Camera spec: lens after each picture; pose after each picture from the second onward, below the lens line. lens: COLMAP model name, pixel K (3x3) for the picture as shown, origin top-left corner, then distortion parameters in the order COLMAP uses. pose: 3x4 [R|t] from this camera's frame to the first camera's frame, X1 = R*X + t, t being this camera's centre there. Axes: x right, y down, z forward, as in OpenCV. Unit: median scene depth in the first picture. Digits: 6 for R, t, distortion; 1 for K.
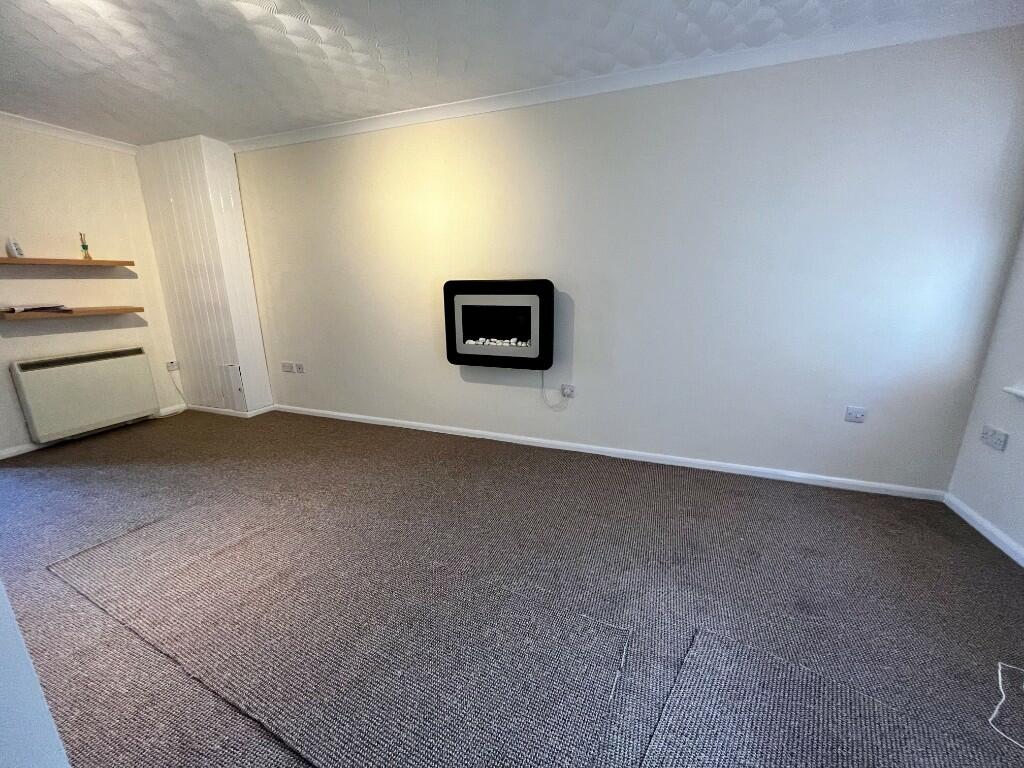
lens RADIAL K [[408.2, 0, 515.5], [0, 408.2, 381.2], [0, 0, 1]] dist [-0.001728, -0.000347]
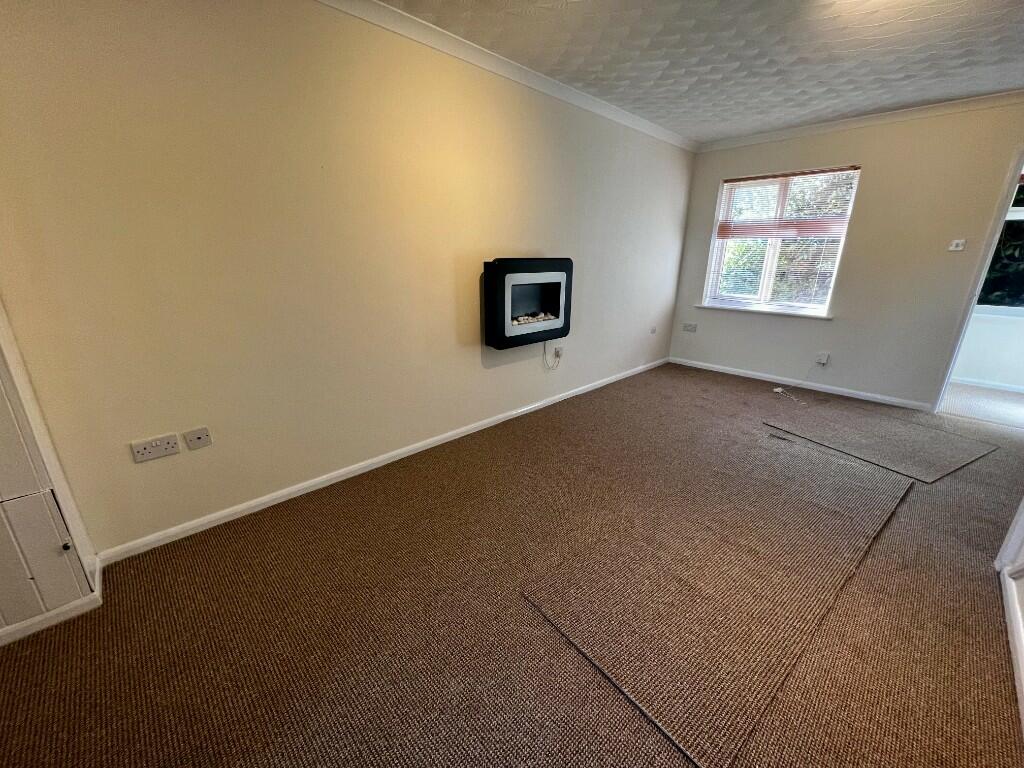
lens RADIAL K [[408.2, 0, 515.5], [0, 408.2, 381.2], [0, 0, 1]] dist [-0.001728, -0.000347]
pose [[0.425939, -0.258306, 0.867095, -1.038824], [0.197096, 0.961853, 0.189716, -0.154791], [-0.883023, 0.090094, 0.460602, 0.597894]]
